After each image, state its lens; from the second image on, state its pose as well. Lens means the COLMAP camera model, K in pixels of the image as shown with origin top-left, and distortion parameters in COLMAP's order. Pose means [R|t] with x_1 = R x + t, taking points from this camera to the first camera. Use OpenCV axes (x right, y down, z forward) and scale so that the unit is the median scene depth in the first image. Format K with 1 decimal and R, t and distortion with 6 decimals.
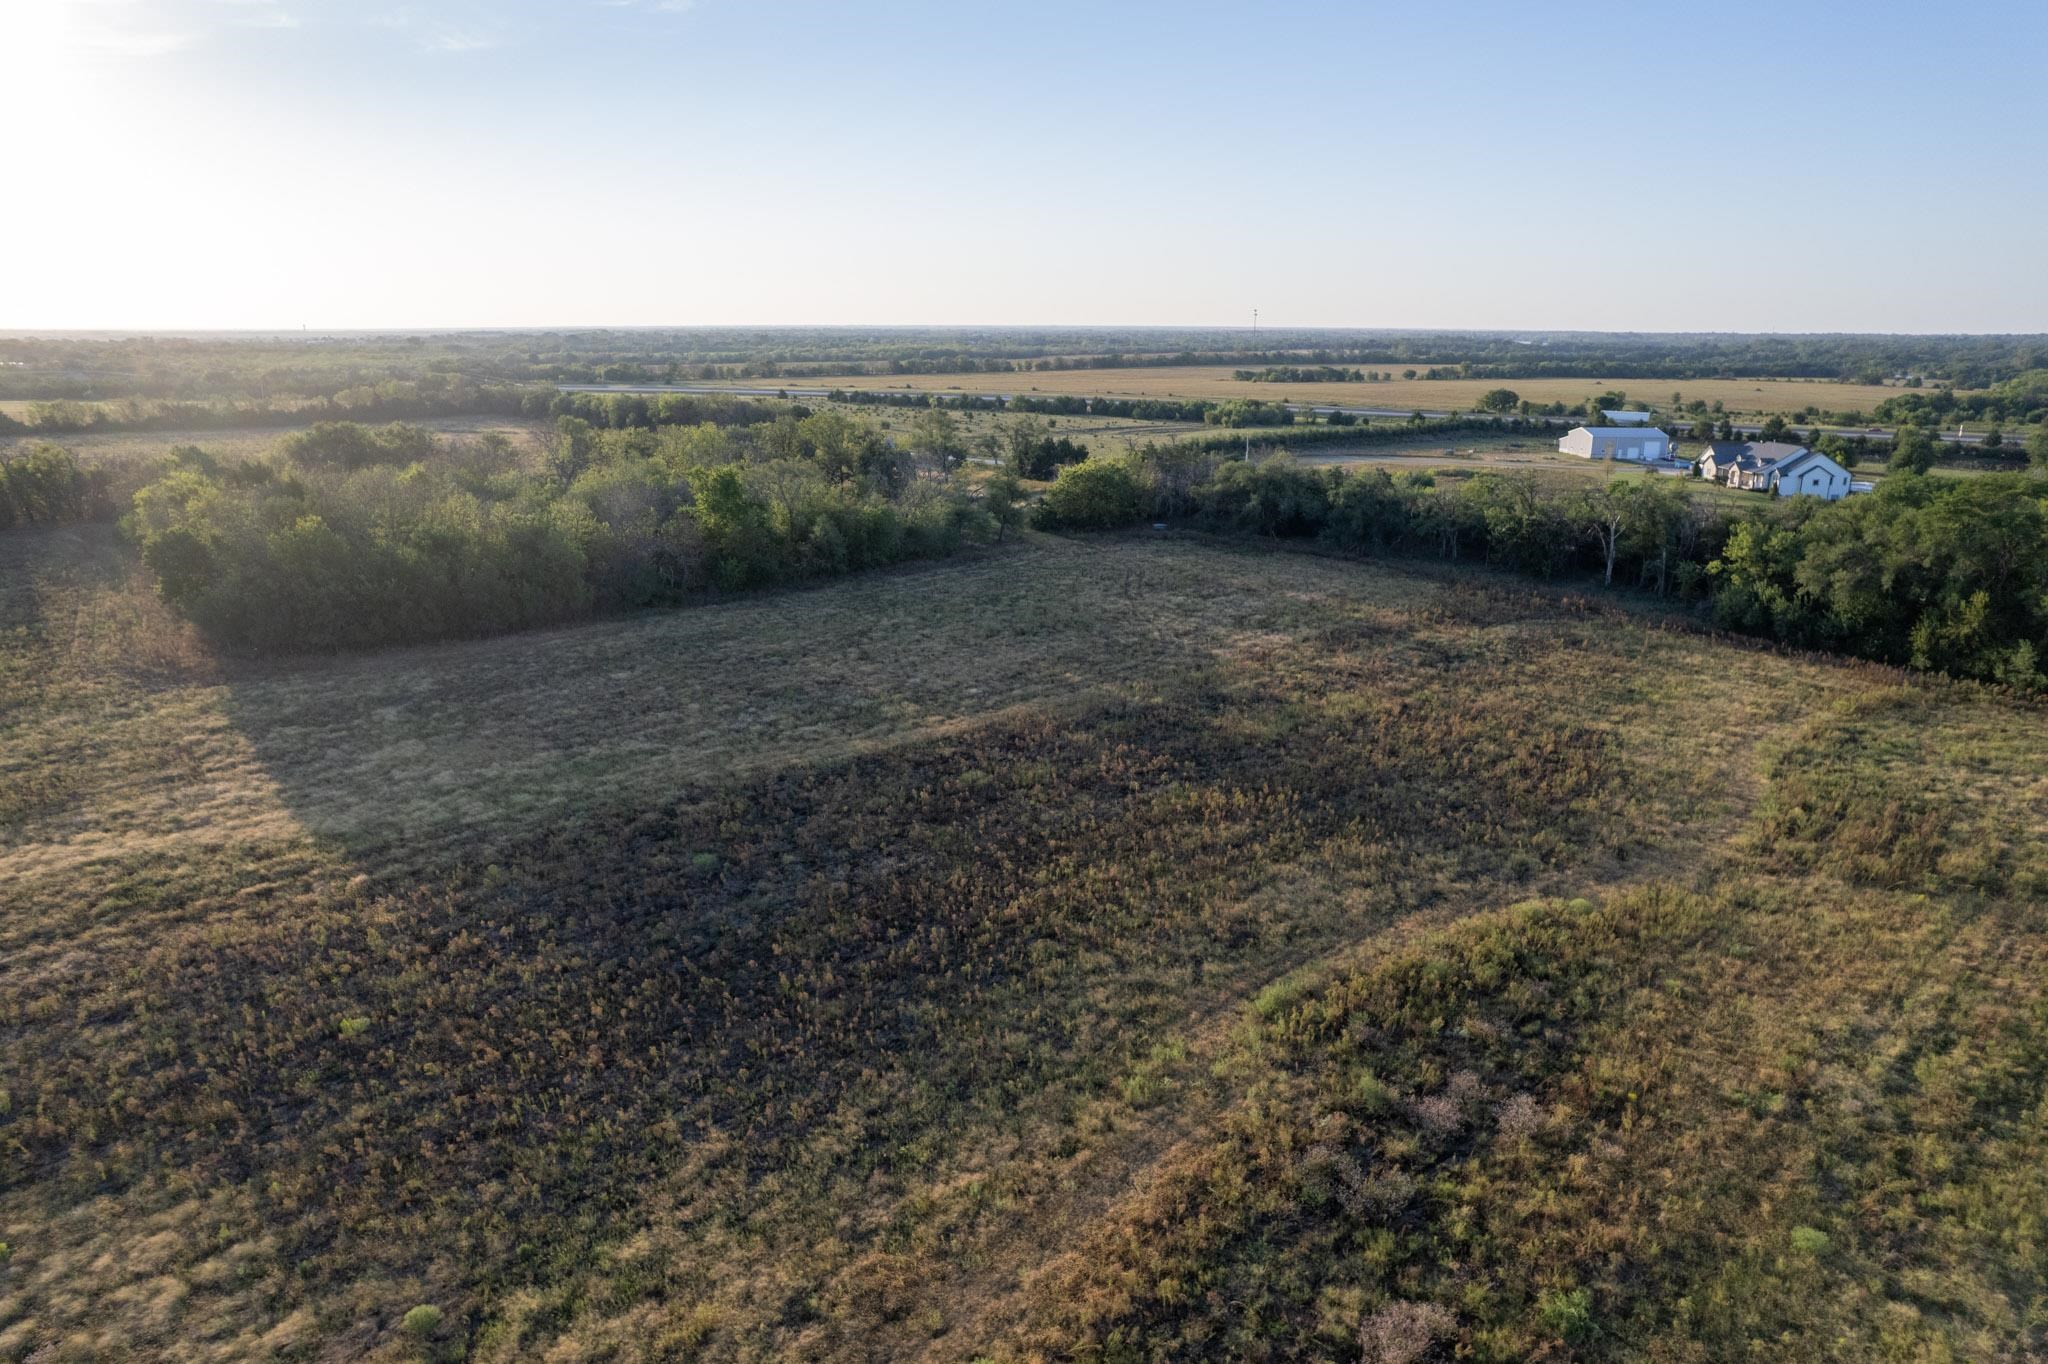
lens RADIAL K [[1309.7, 0, 1017.7], [0, 1309.7, 678.8], [0, 0, 1]] dist [-0.080055, 0.074349]
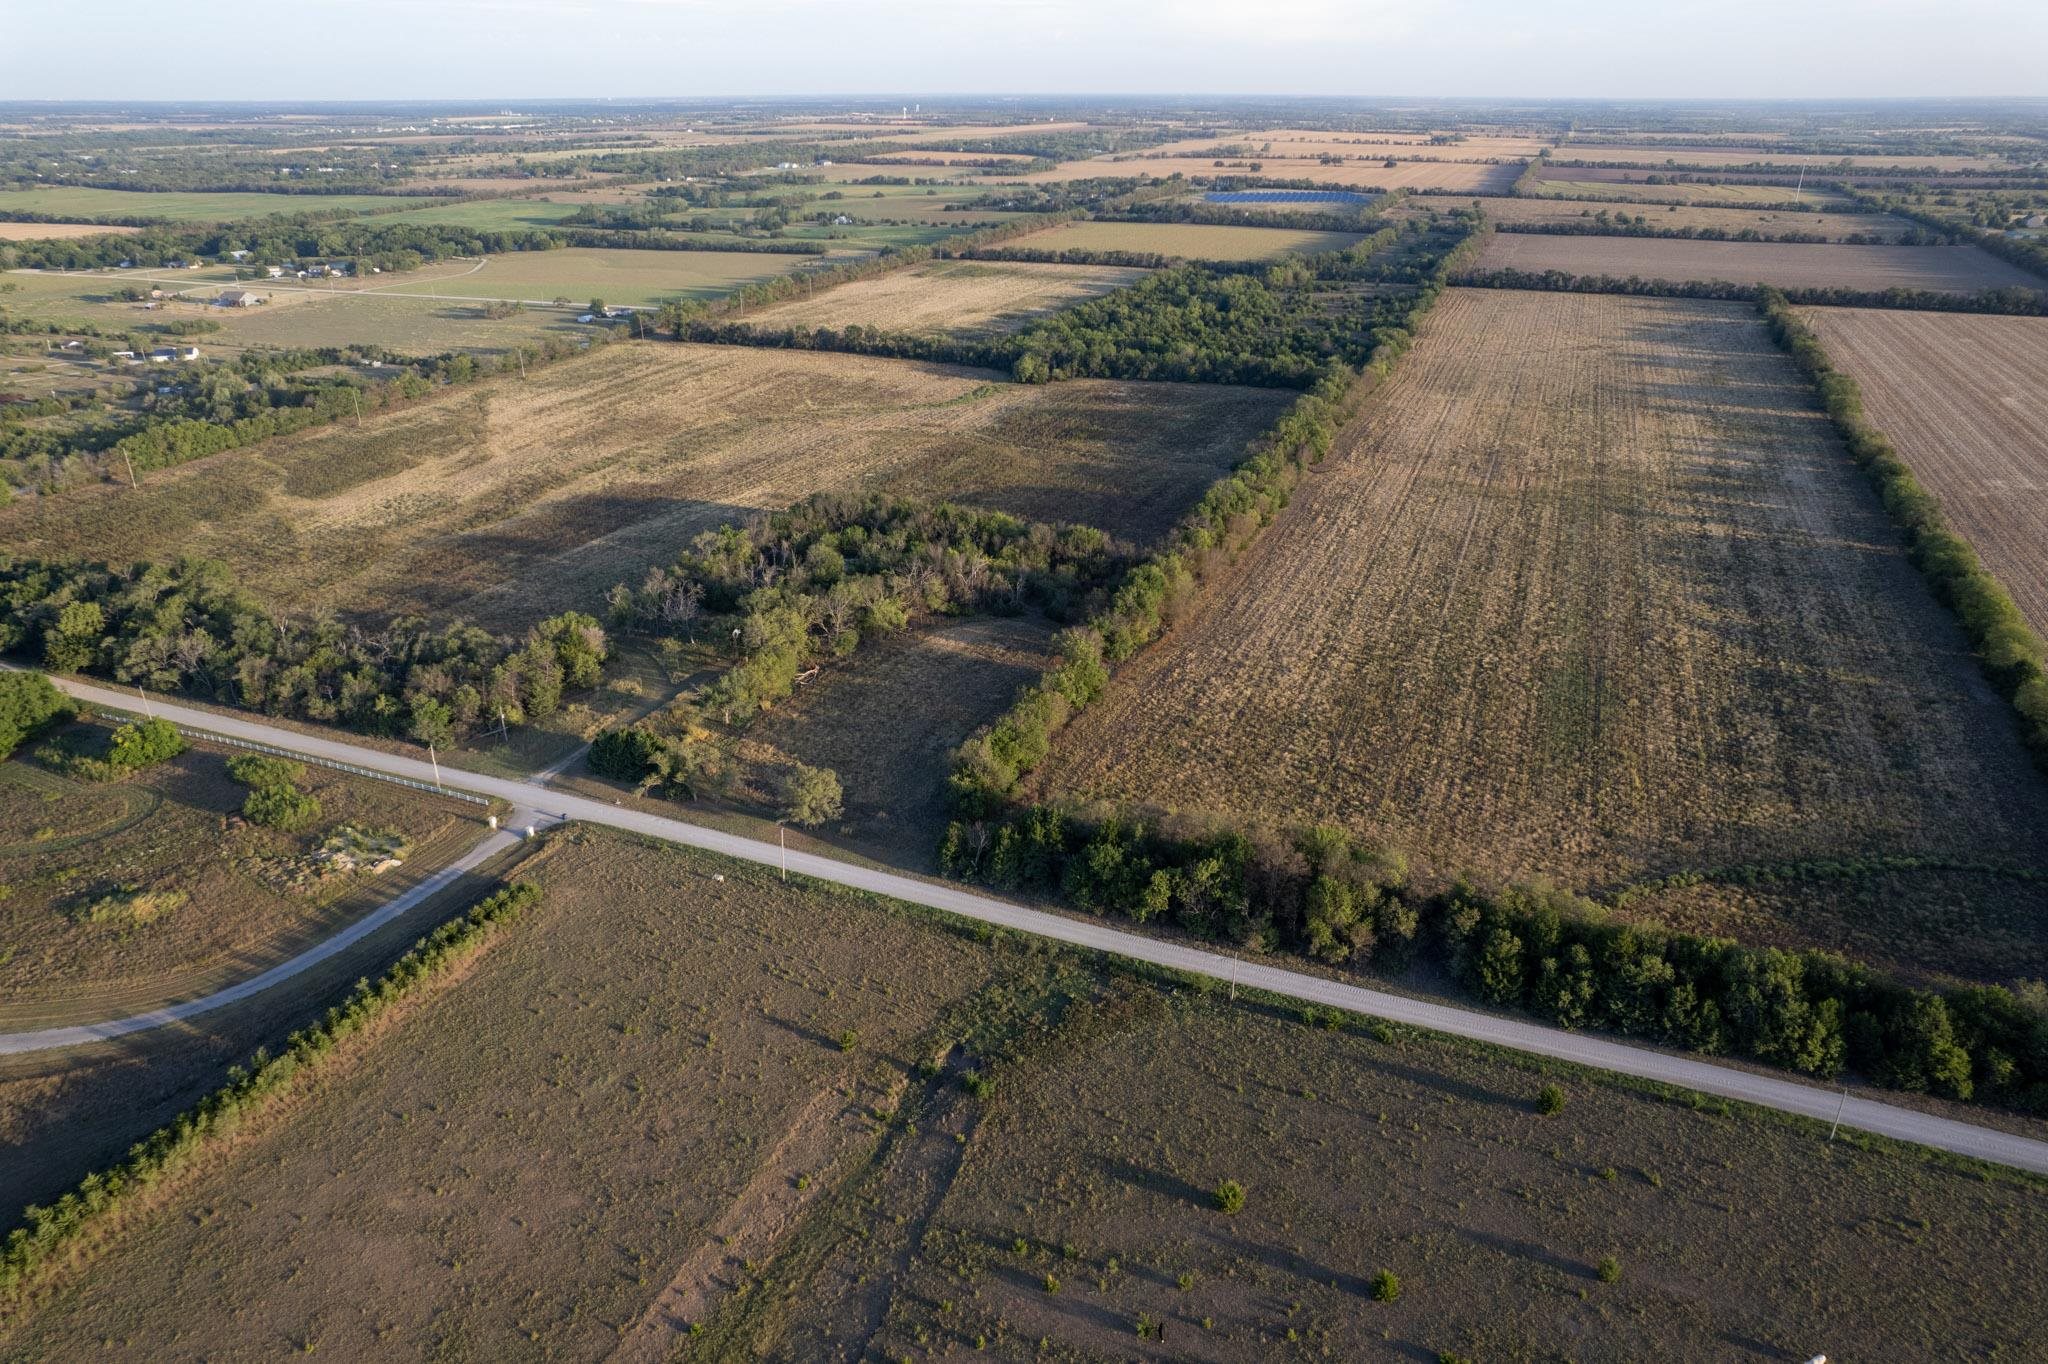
lens RADIAL K [[1309.7, 0, 1015.9], [0, 1309.7, 678.6], [0, 0, 1]] dist [-0.080055, 0.074349]
pose [[-0.914443, 0.169559, -0.367482, 0.109928], [-0.105563, 0.776644, 0.621032, -0.813848], [0.390704, 0.606691, -0.692297, 1.672697]]
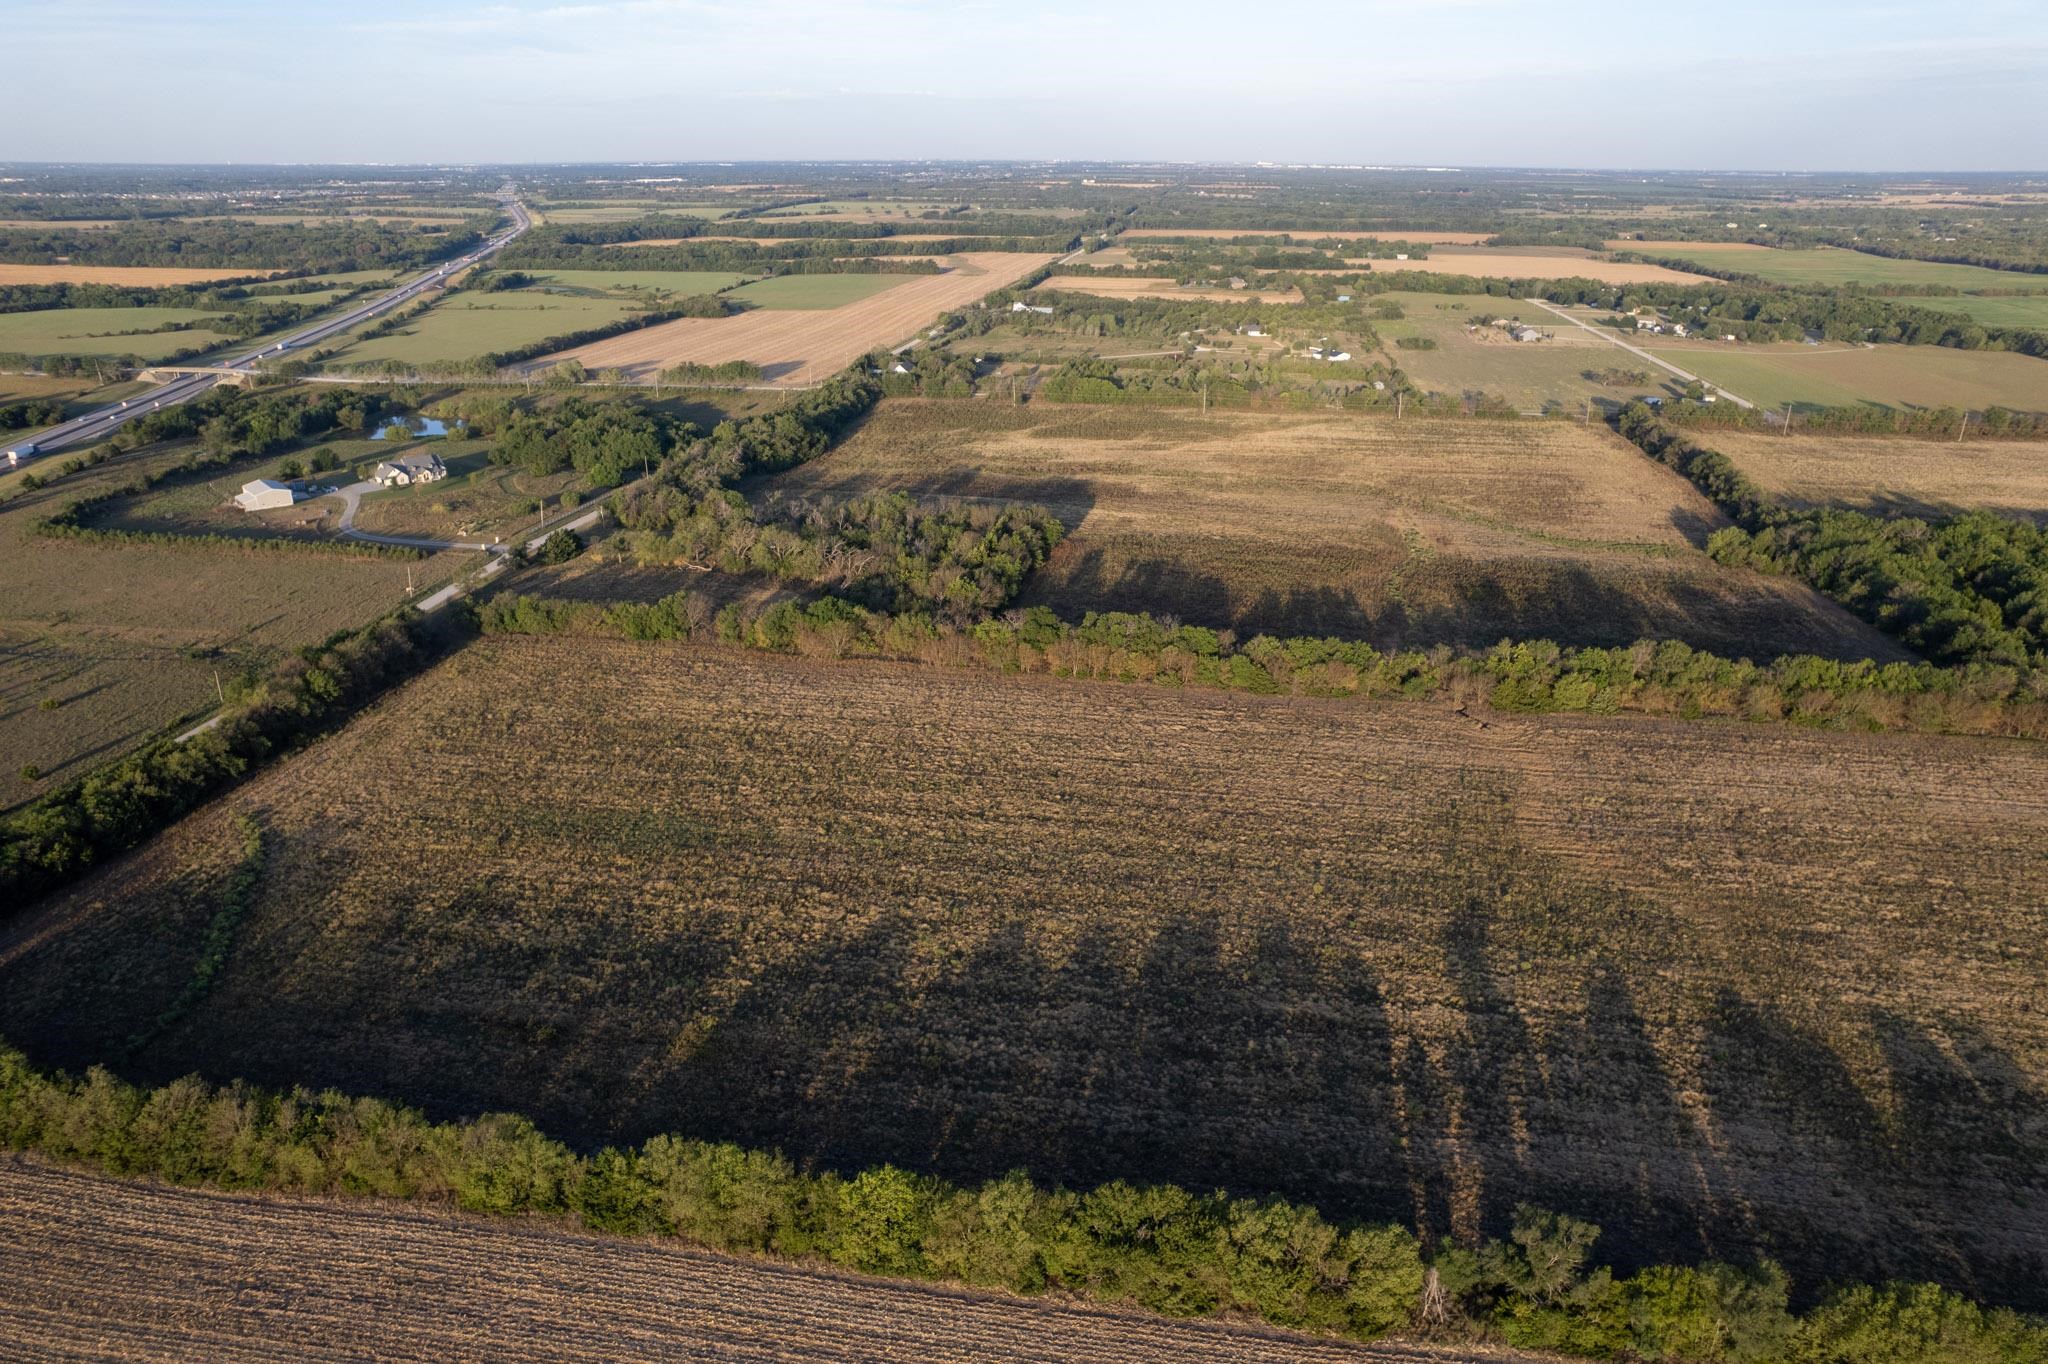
lens RADIAL K [[1309.7, 0, 1019.7], [0, 1309.7, 693.7], [0, 0, 1]] dist [-0.080055, 0.074349]
pose [[-0.609908, -0.309090, 0.729709, -1.484572], [0.203864, 0.828615, 0.521379, -0.701836], [-0.765801, 0.466755, -0.442367, 1.290765]]
